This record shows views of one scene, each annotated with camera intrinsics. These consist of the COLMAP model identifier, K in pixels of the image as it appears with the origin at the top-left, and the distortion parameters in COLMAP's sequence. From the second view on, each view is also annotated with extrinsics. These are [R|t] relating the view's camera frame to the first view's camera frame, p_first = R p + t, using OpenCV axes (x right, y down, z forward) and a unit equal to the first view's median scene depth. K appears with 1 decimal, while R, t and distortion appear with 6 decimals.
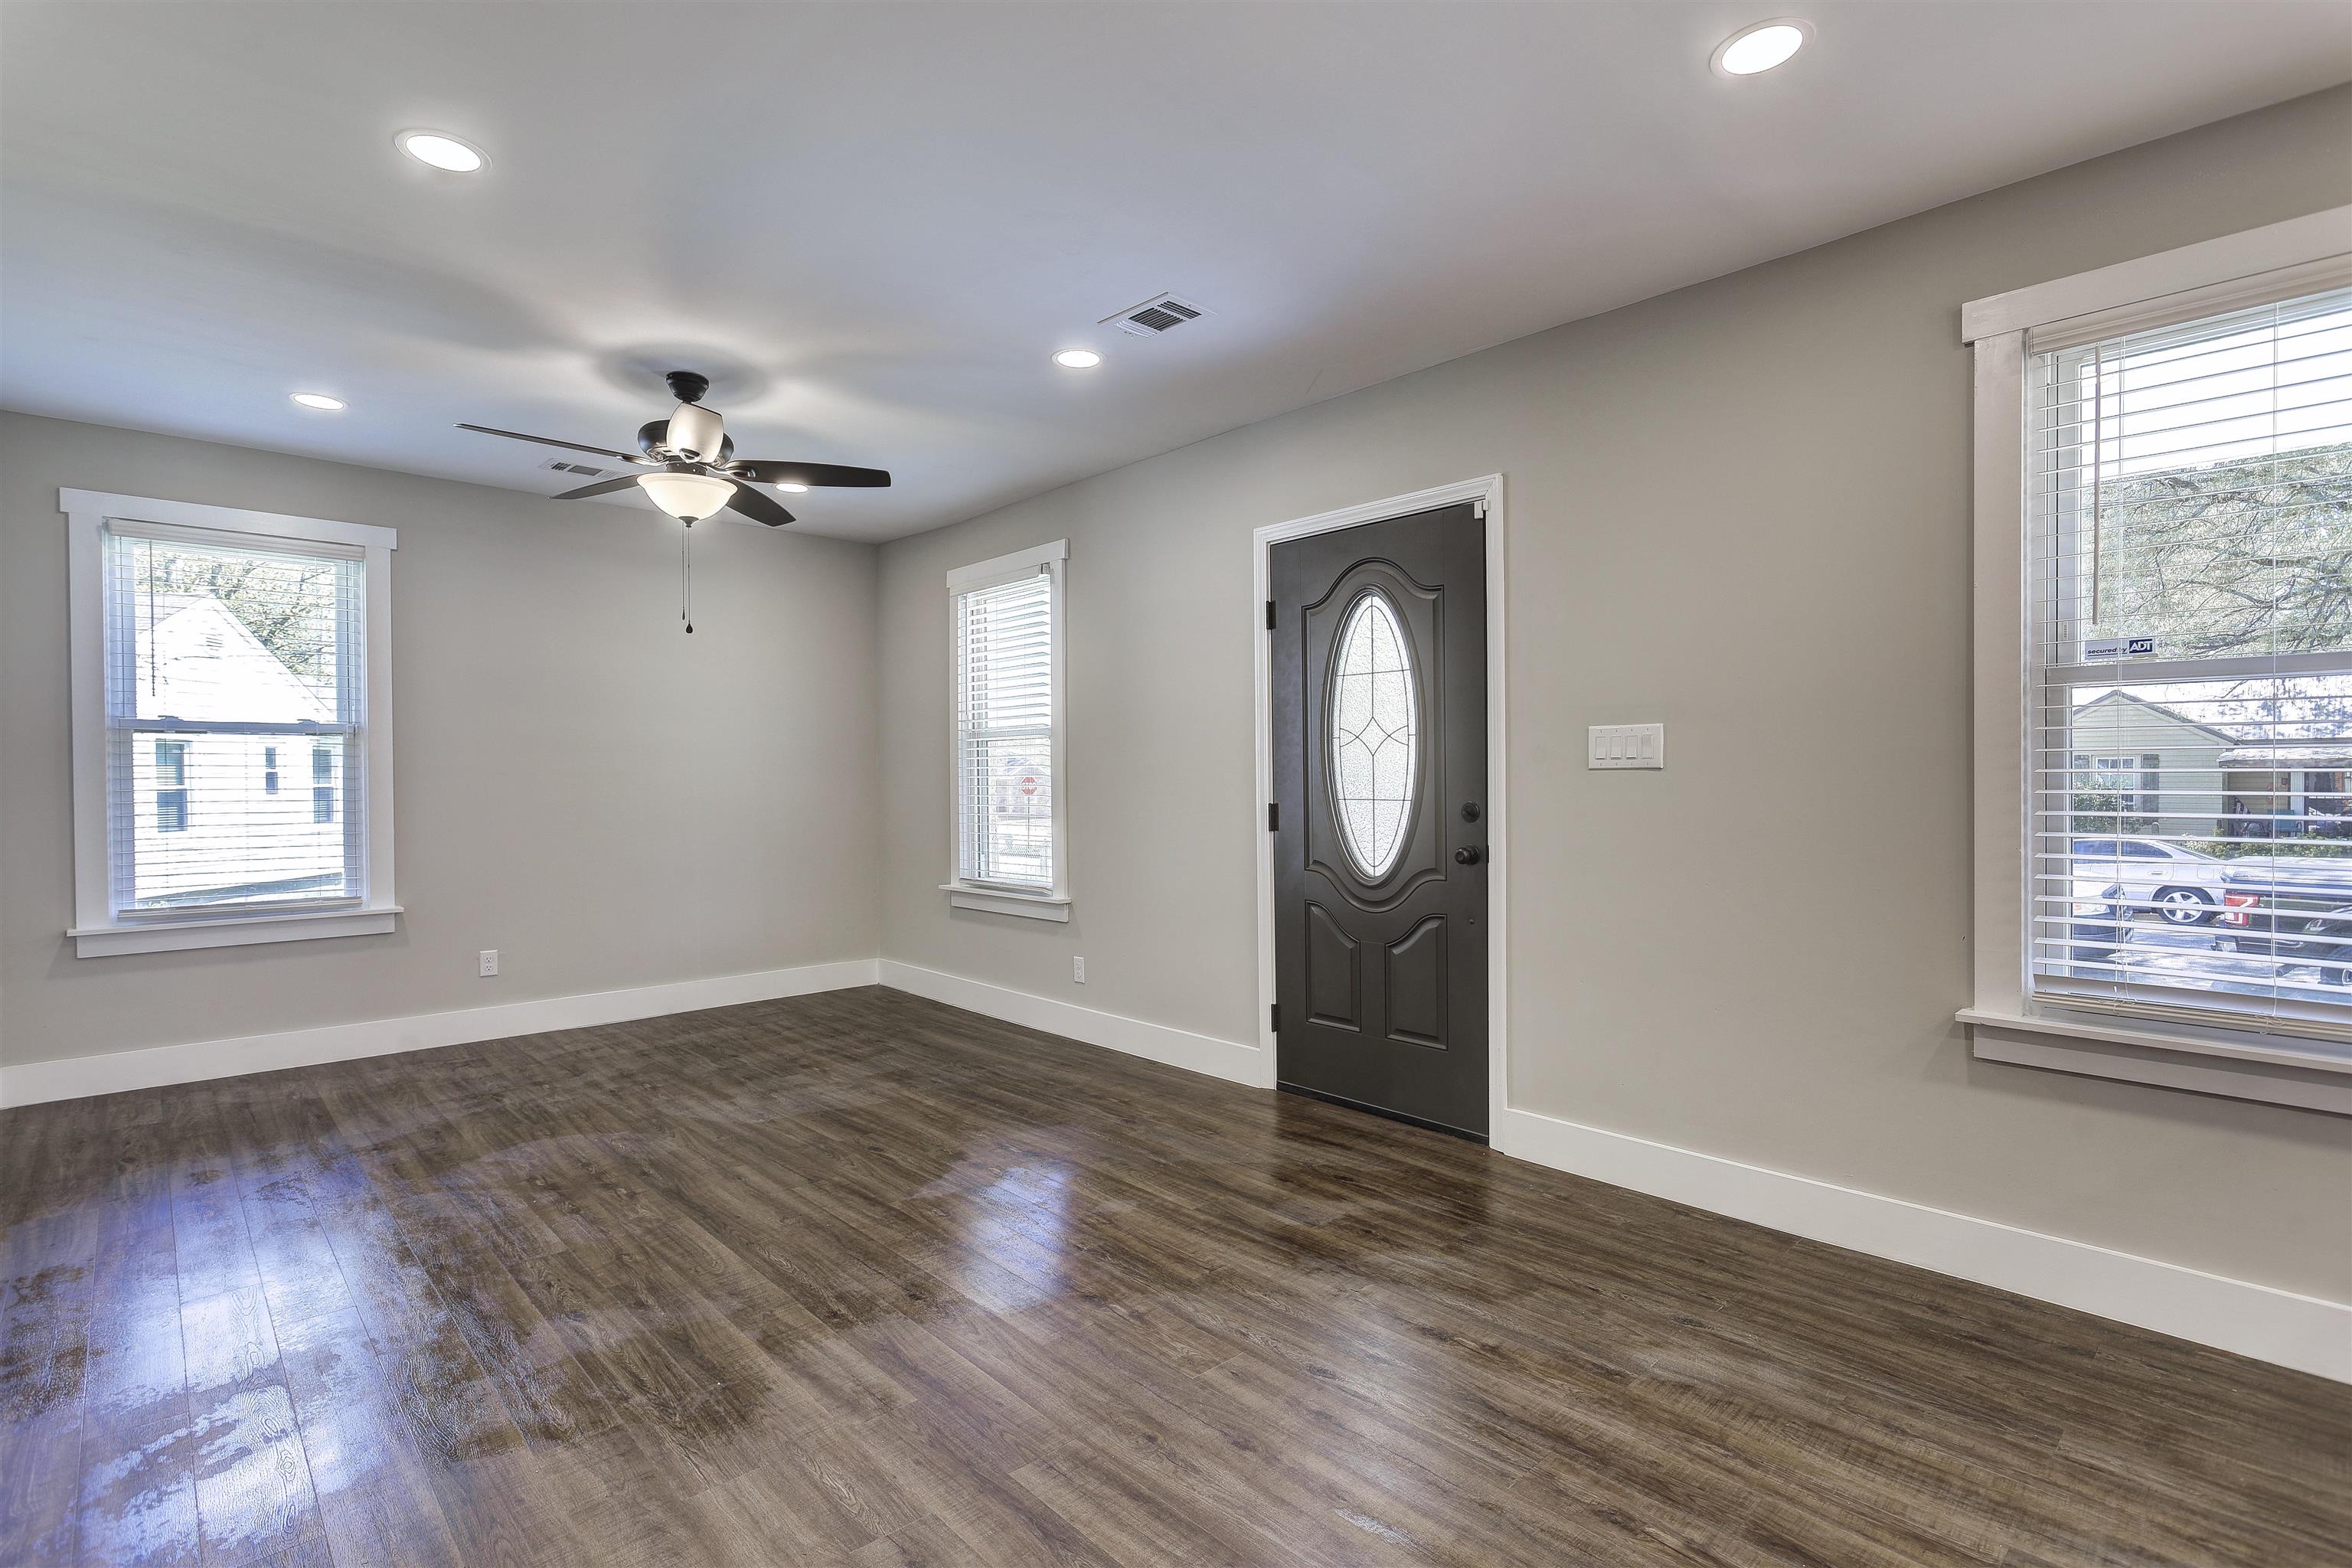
lens RADIAL K [[1095.1, 0, 1169.2], [0, 1095.1, 795.5], [0, 0, 1]] dist [-0.001596, 0.000015]
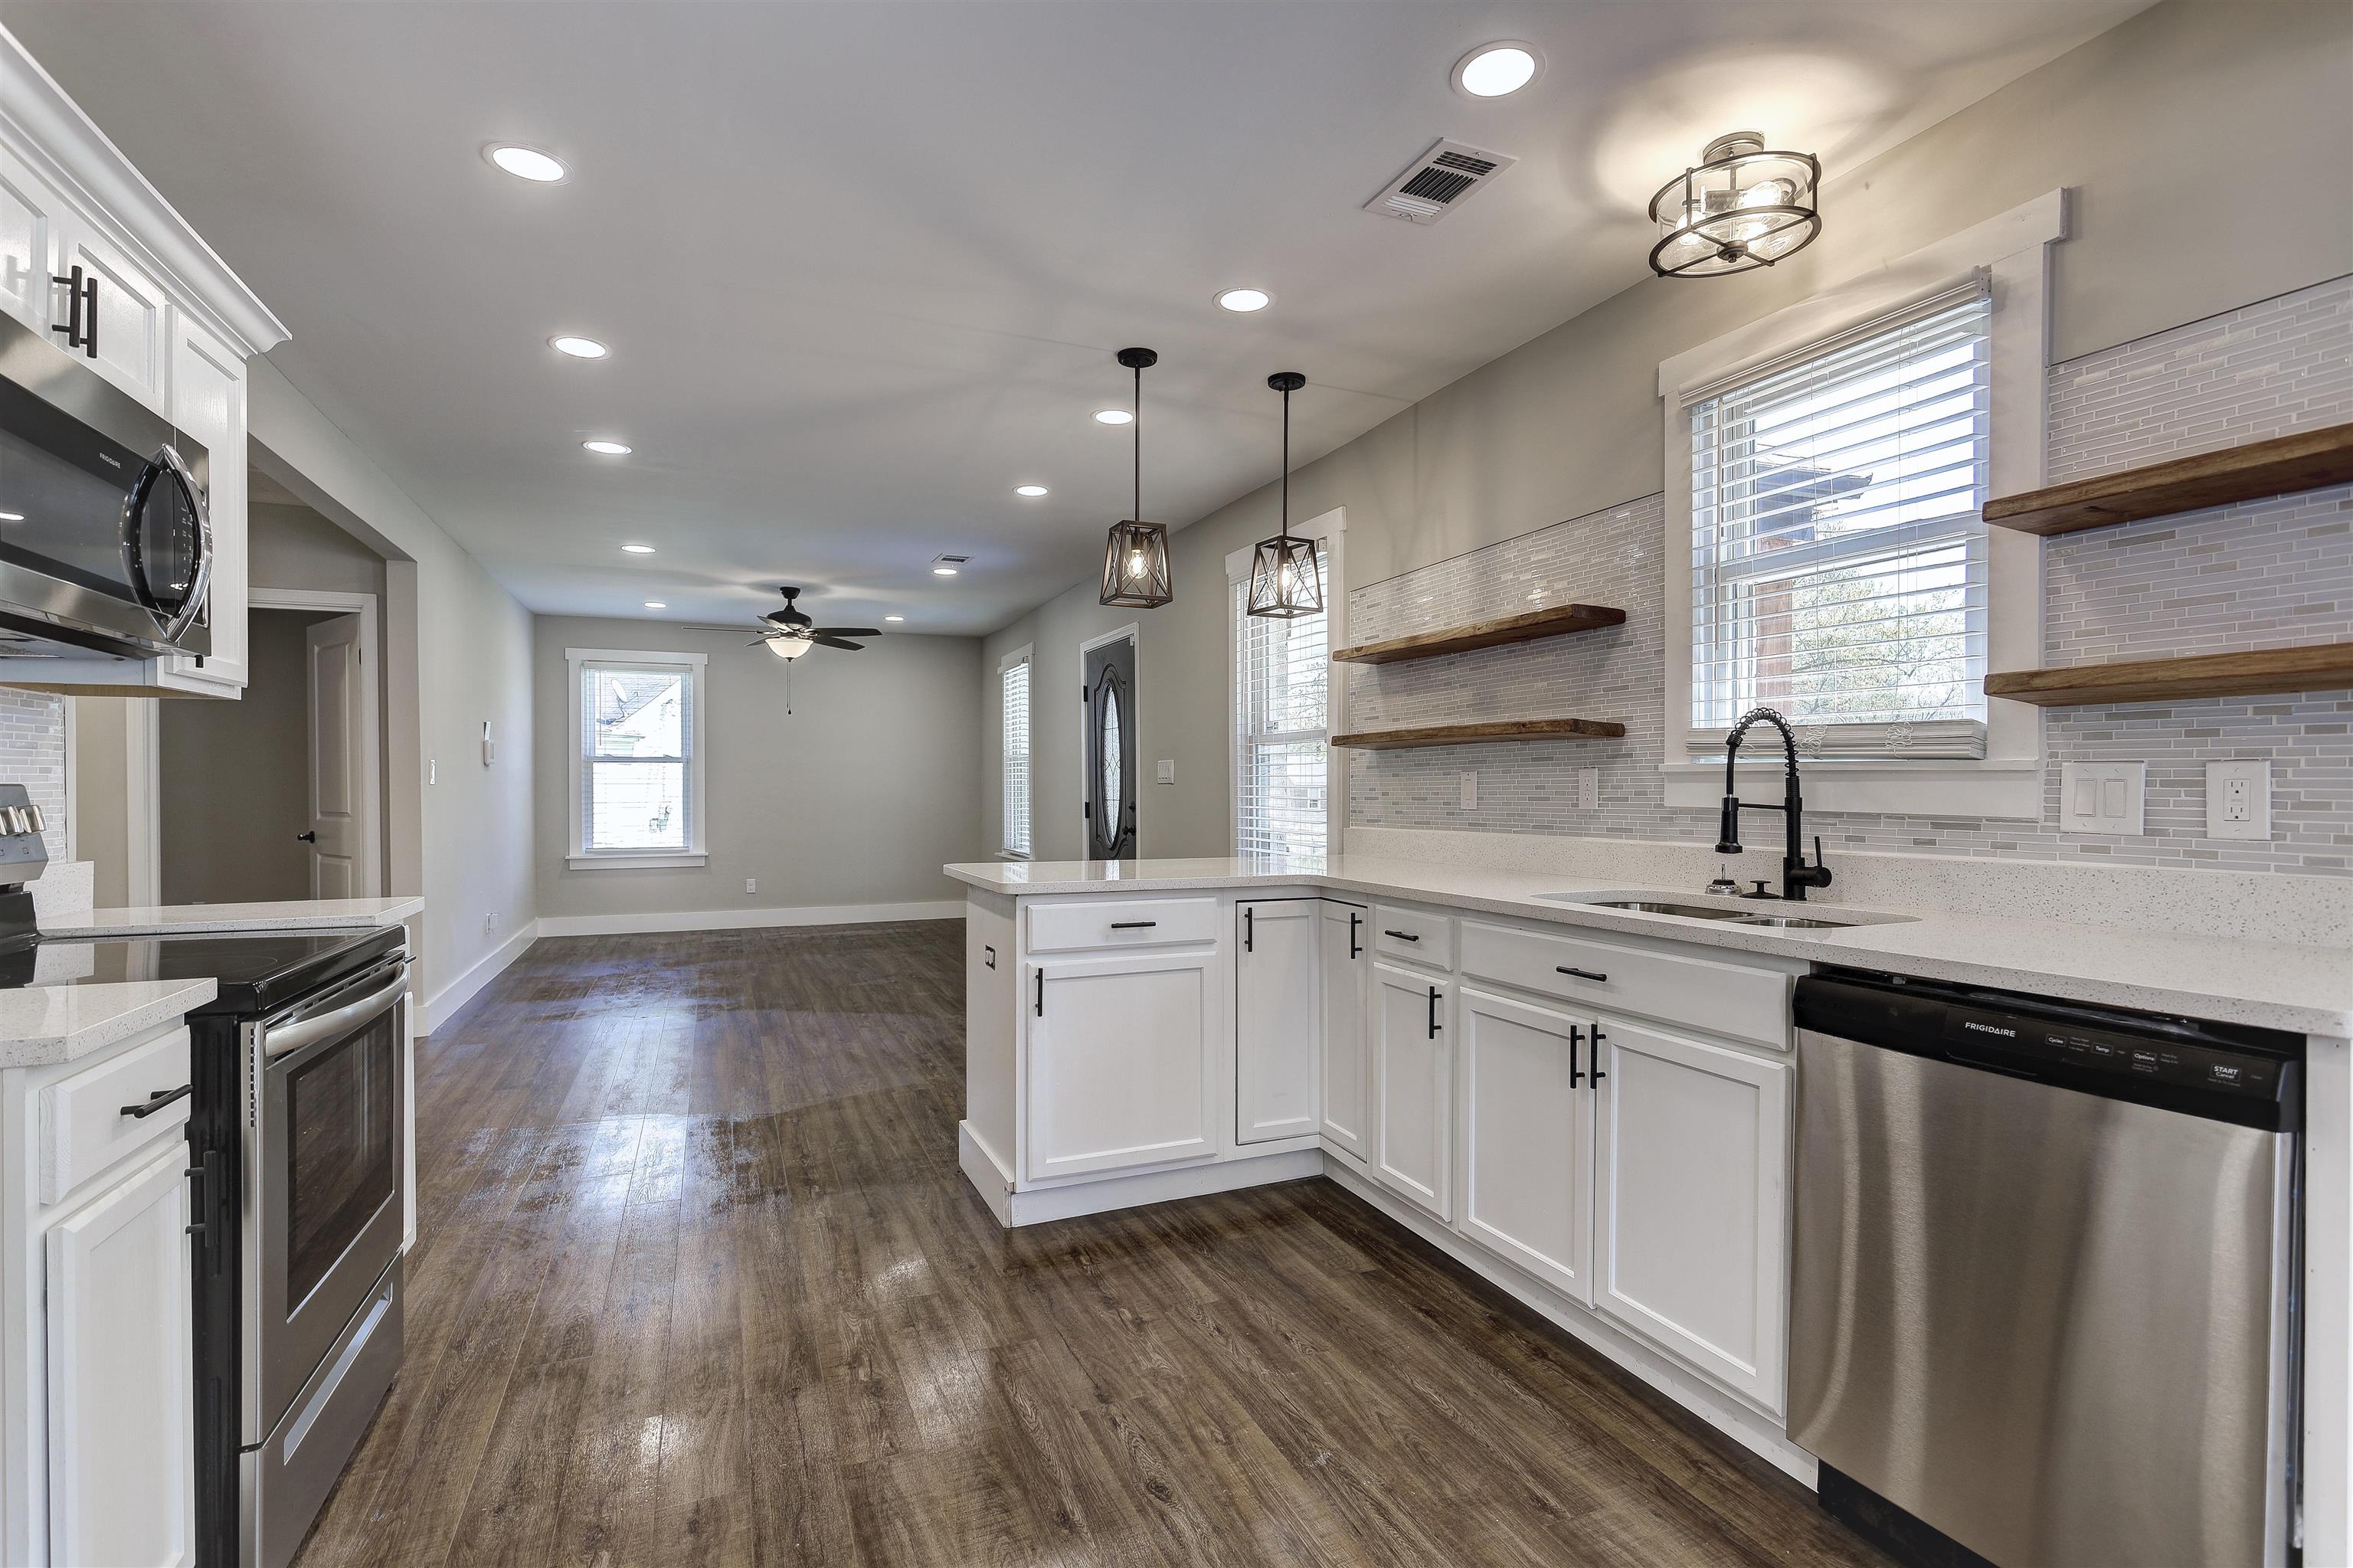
lens RADIAL K [[1095.6, 0, 1178.1], [0, 1095.6, 780.7], [0, 0, 1]] dist [-0.001596, 0.000015]
pose [[0.939952, 0.000882, -0.341306, 0.735627], [-0.002371, 0.999989, -0.003947, -0.018408], [0.341298, 0.004519, 0.939944, -0.522156]]
